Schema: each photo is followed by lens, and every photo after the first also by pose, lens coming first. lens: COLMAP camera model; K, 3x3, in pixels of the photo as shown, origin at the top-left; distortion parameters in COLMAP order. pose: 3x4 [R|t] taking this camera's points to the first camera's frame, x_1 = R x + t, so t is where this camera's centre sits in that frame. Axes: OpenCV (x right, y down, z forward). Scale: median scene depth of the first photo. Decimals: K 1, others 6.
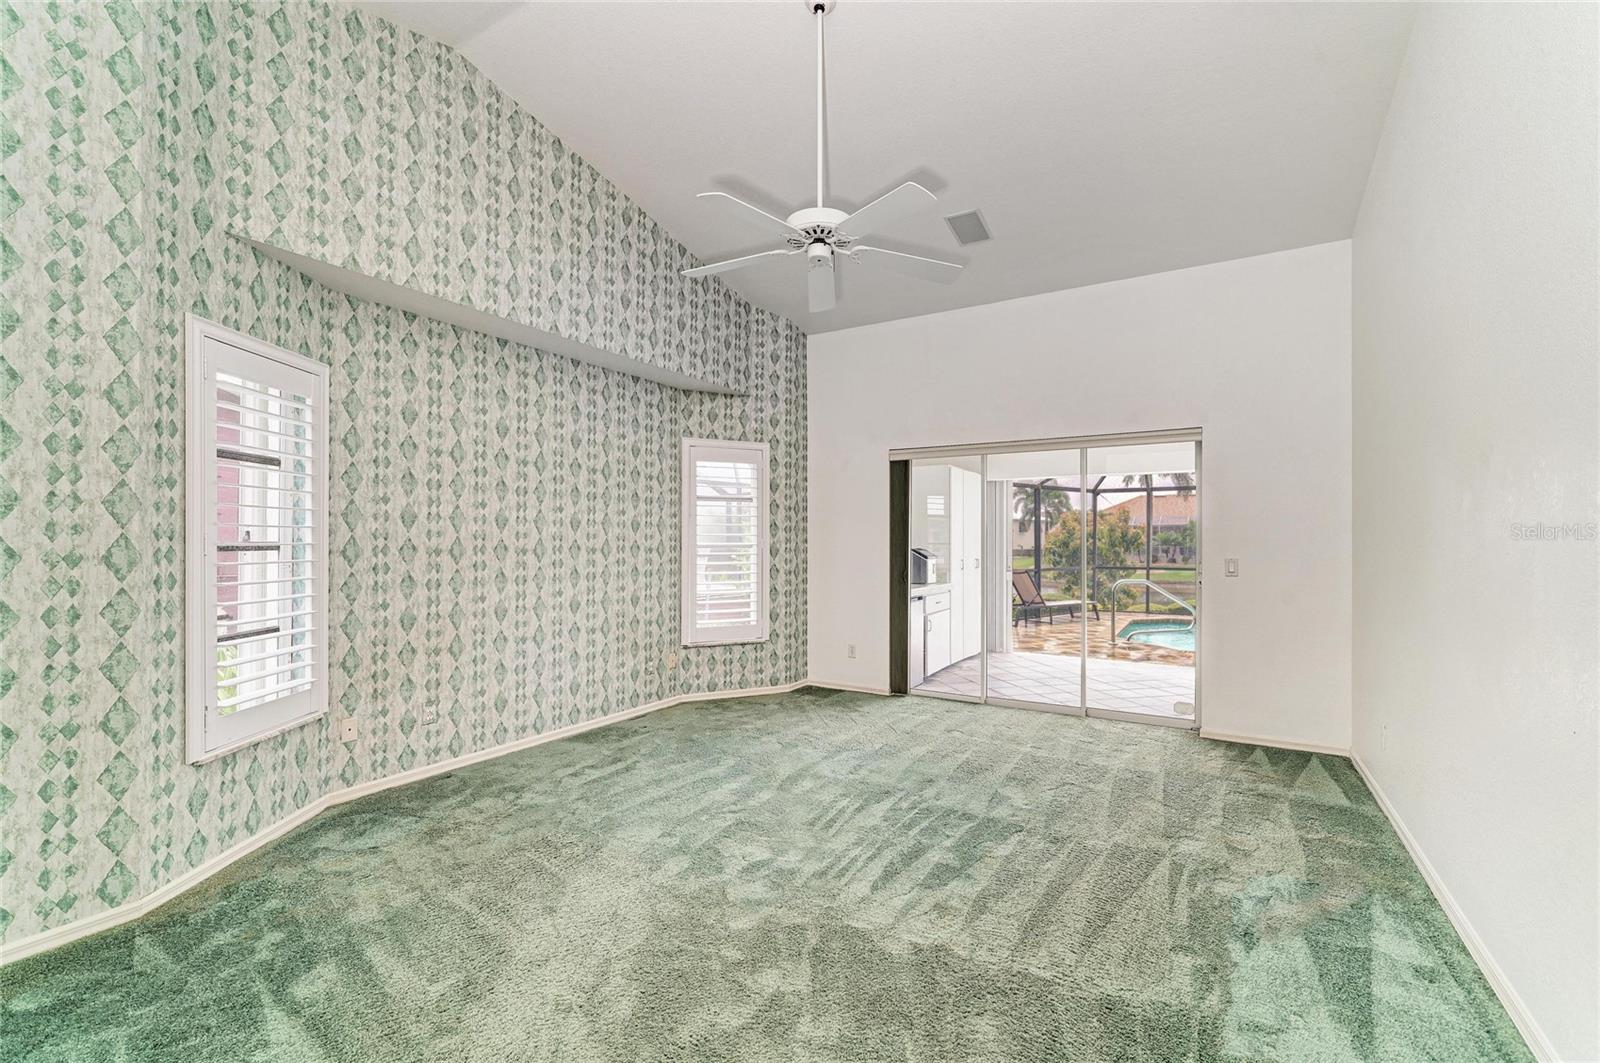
lens RADIAL K [[643.1, 0, 816.4], [0, 643.1, 538.4], [0, 0, 1]] dist [-0.014931, 0.005178]
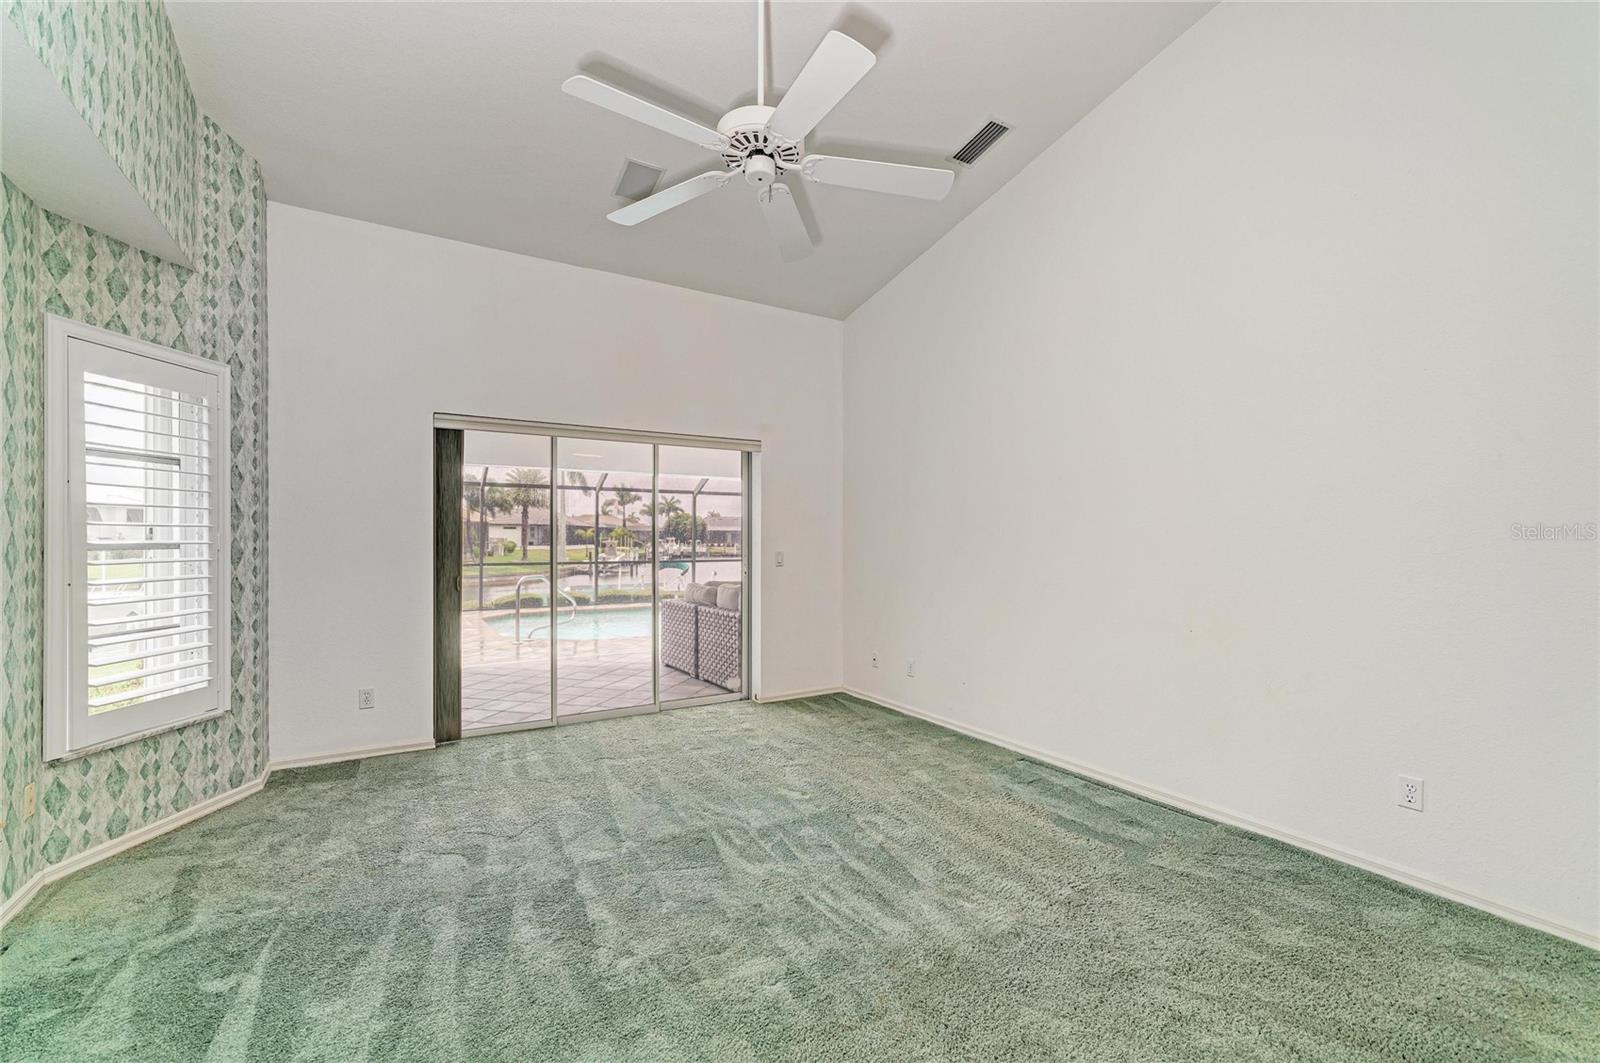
lens RADIAL K [[643.1, 0, 809.8], [0, 643.1, 537.8], [0, 0, 1]] dist [-0.014931, 0.005178]
pose [[0.488873, -0.000560, 0.872355, -0.333139], [-0.005600, 0.999977, 0.003780, -0.000133], [-0.872337, -0.006734, 0.488859, 0.289009]]
